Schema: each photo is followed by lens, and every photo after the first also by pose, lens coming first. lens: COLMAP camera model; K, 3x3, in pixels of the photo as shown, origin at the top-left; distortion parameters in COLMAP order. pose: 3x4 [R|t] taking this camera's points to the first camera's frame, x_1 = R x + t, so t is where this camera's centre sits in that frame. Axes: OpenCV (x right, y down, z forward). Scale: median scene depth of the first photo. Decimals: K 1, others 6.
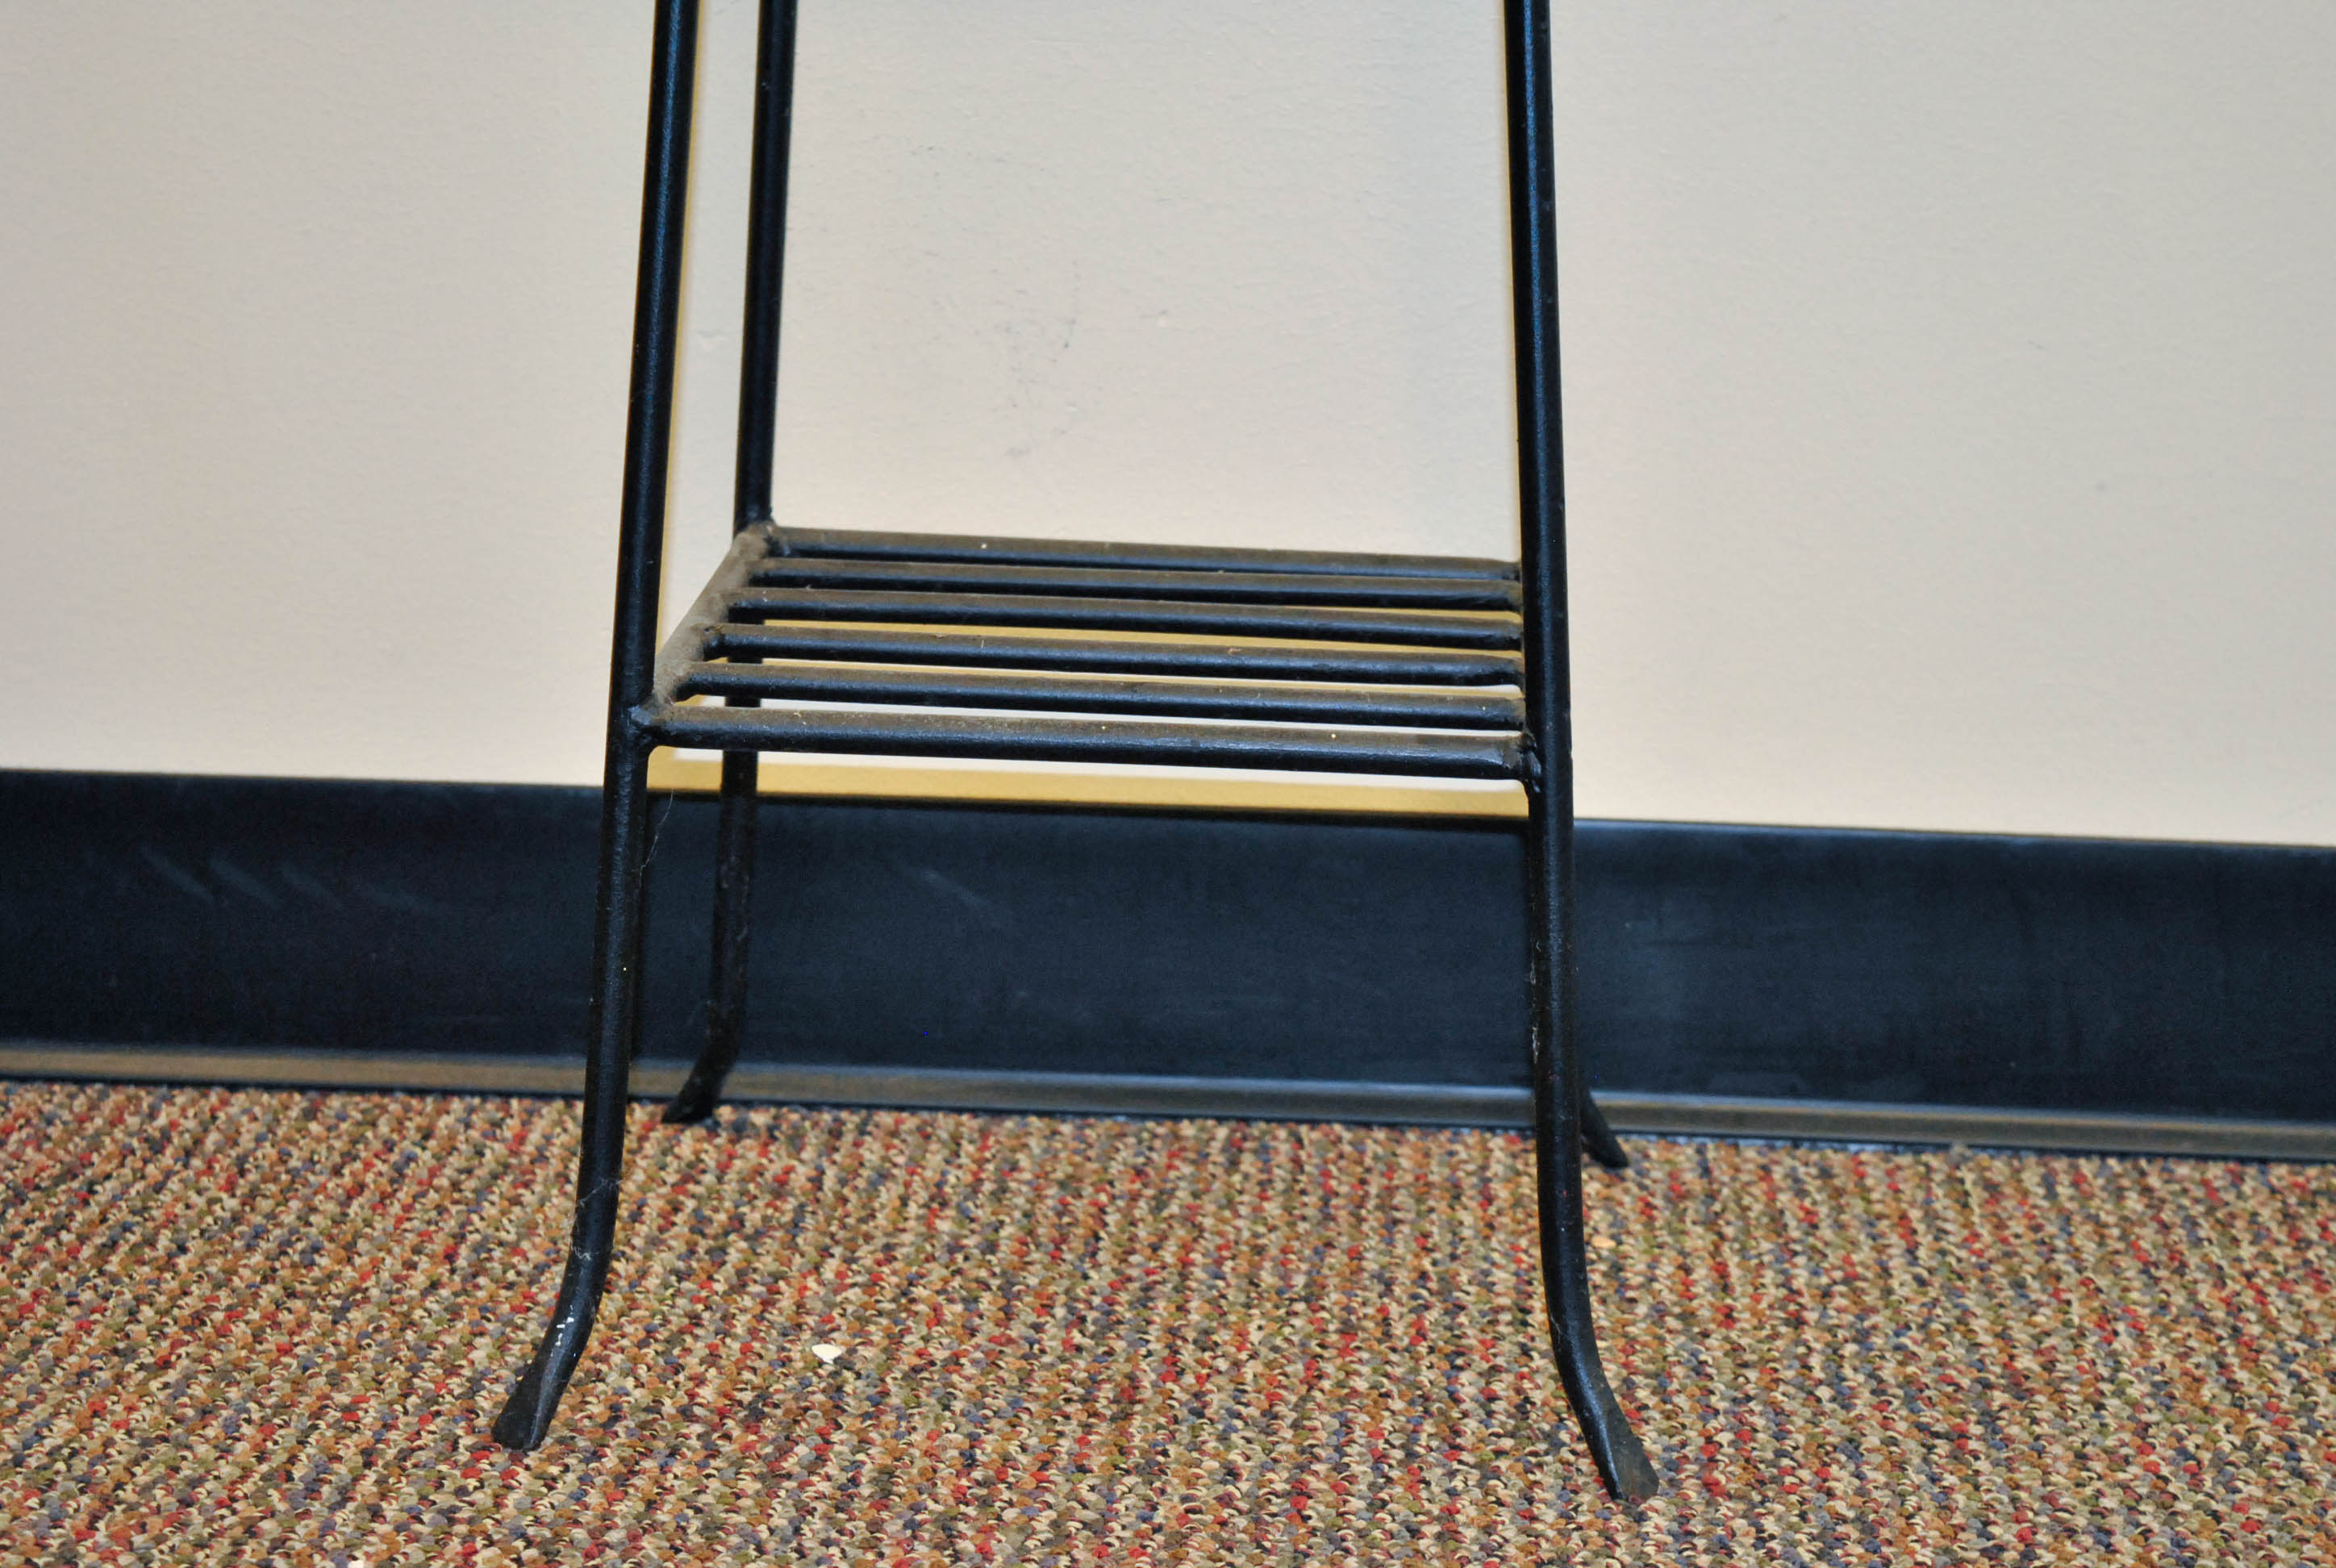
lens RADIAL K [[5171.8, 0, 1165.0], [0, 5171.8, 783.1], [0, 0, 1]] dist [0.047204, 0.000000]
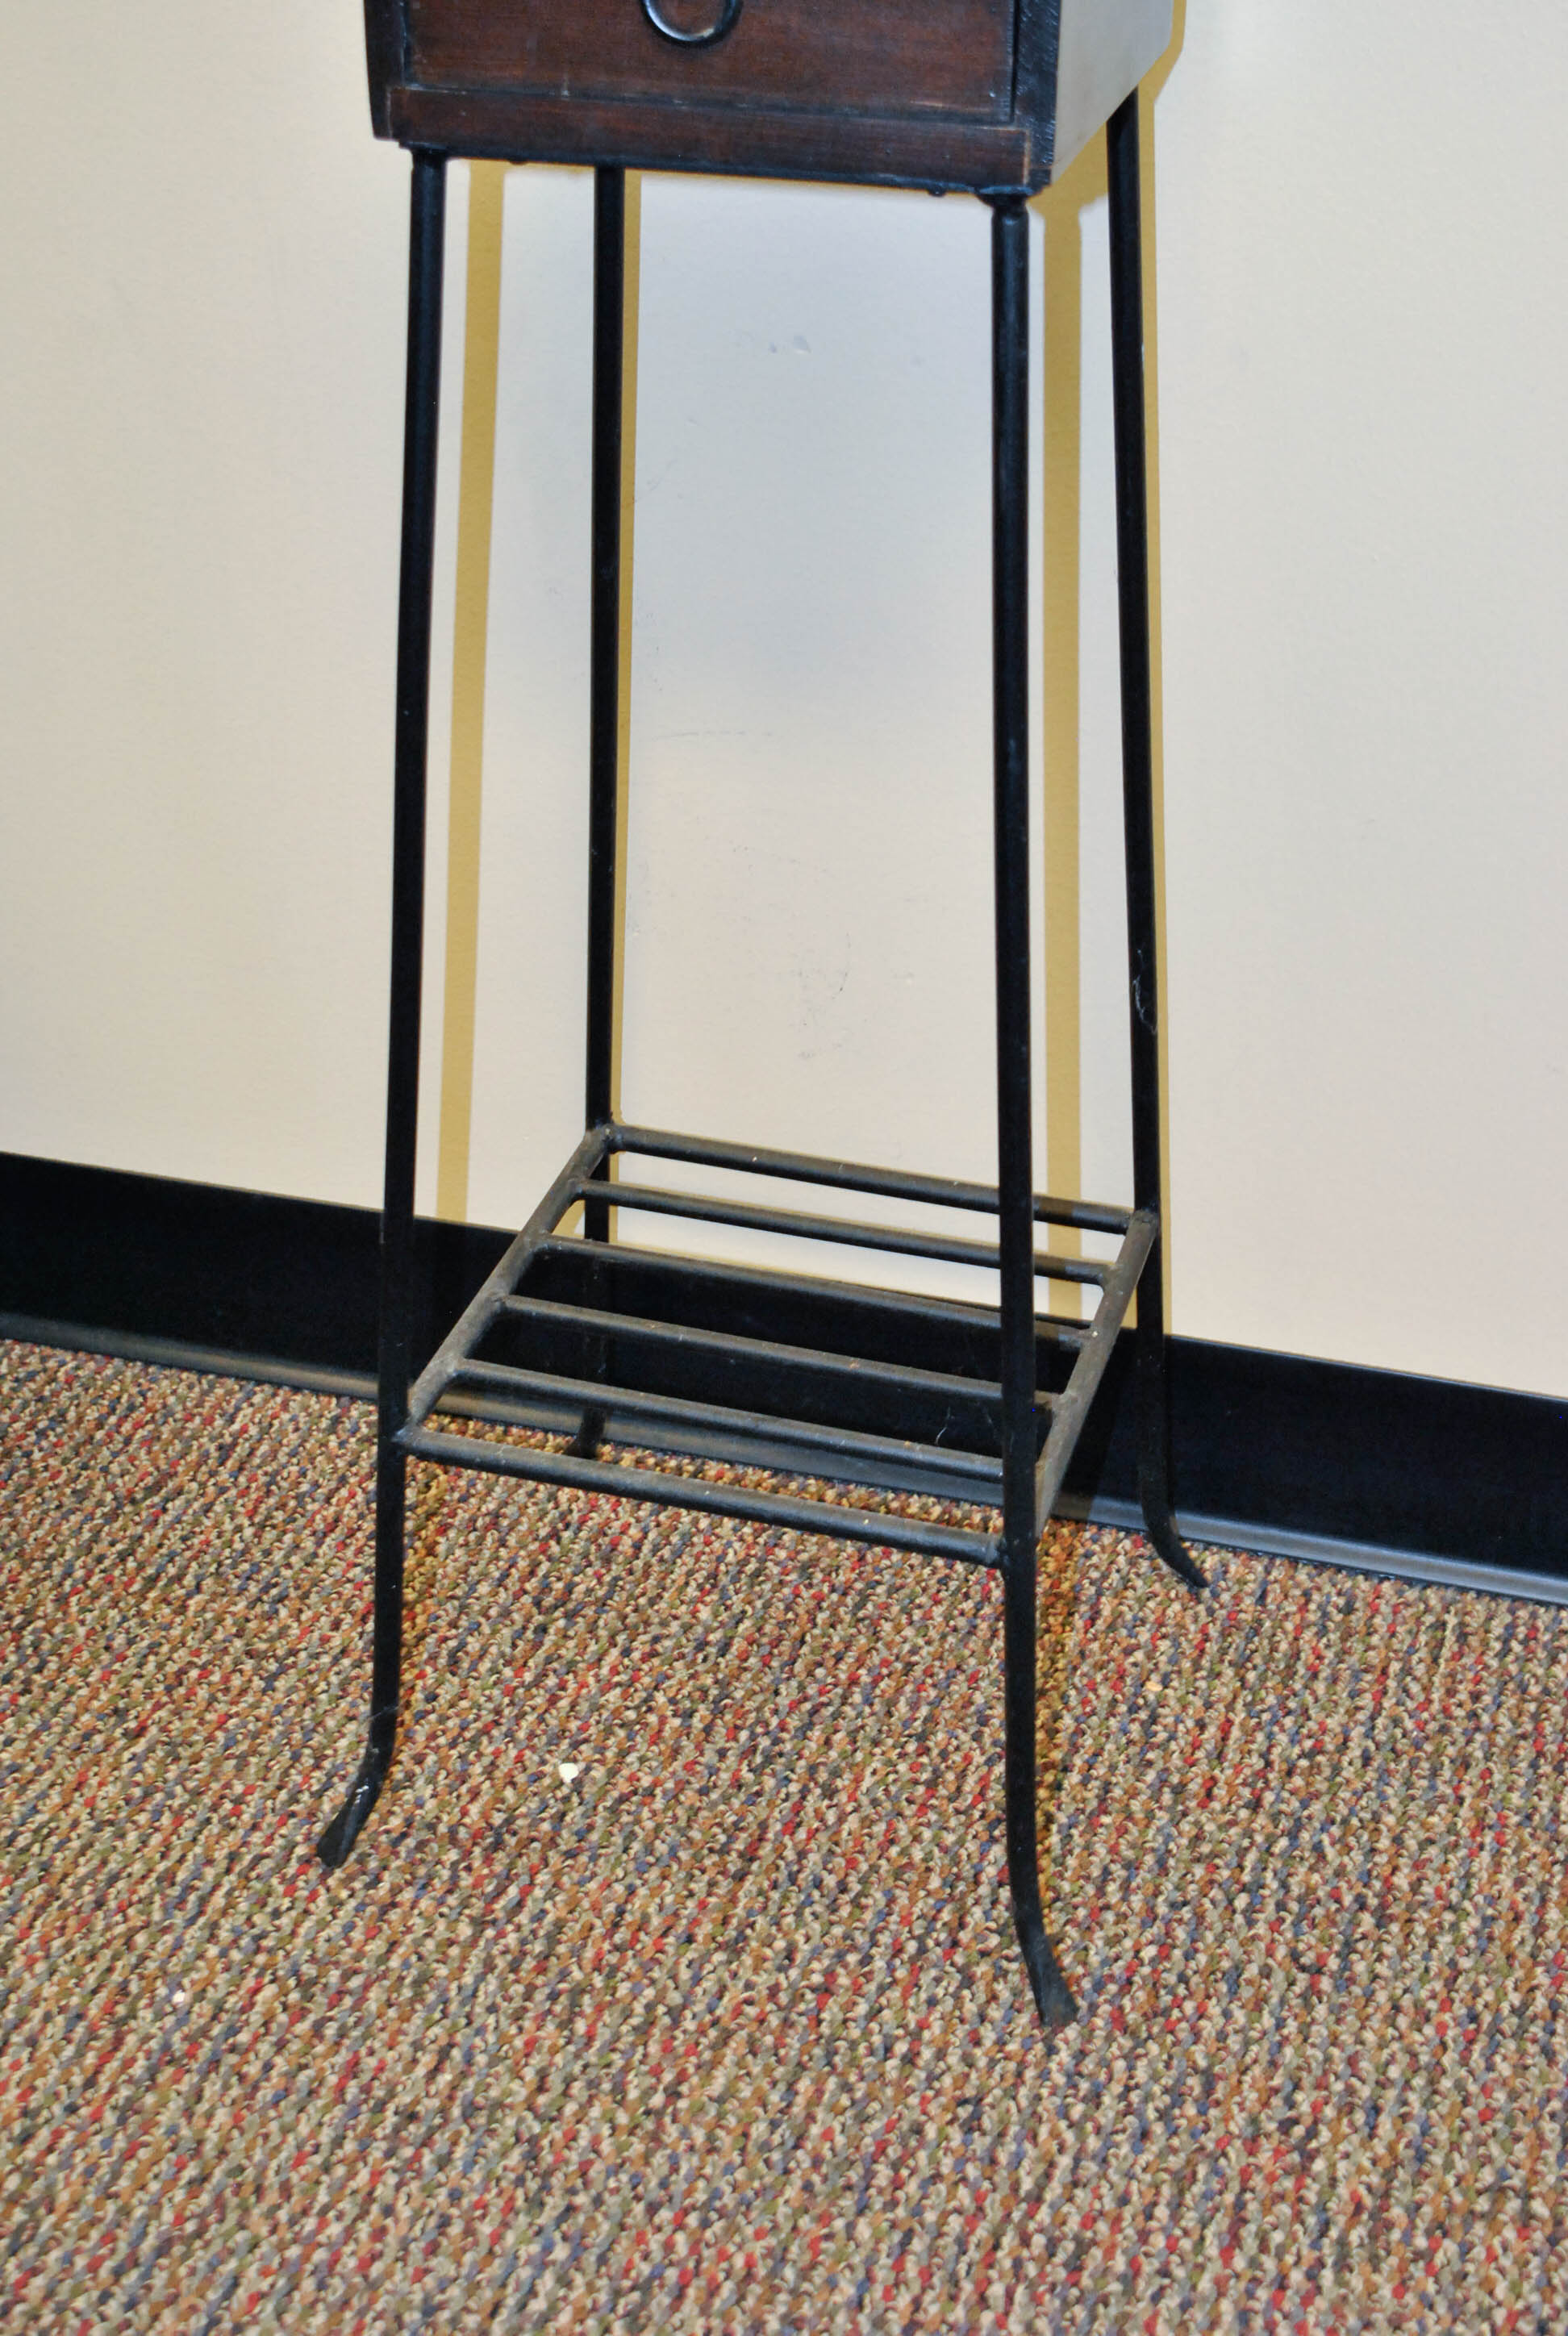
lens RADIAL K [[3312.1, 0, 783.2], [0, 3312.1, 1169.8], [0, 0, 1]] dist [-0.039778, 0.000000]
pose [[0.973753, 0.101726, -0.203610, 0.170780], [-0.039581, 0.956619, 0.288642, -0.332836], [0.224140, -0.273006, 0.935537, 0.185039]]
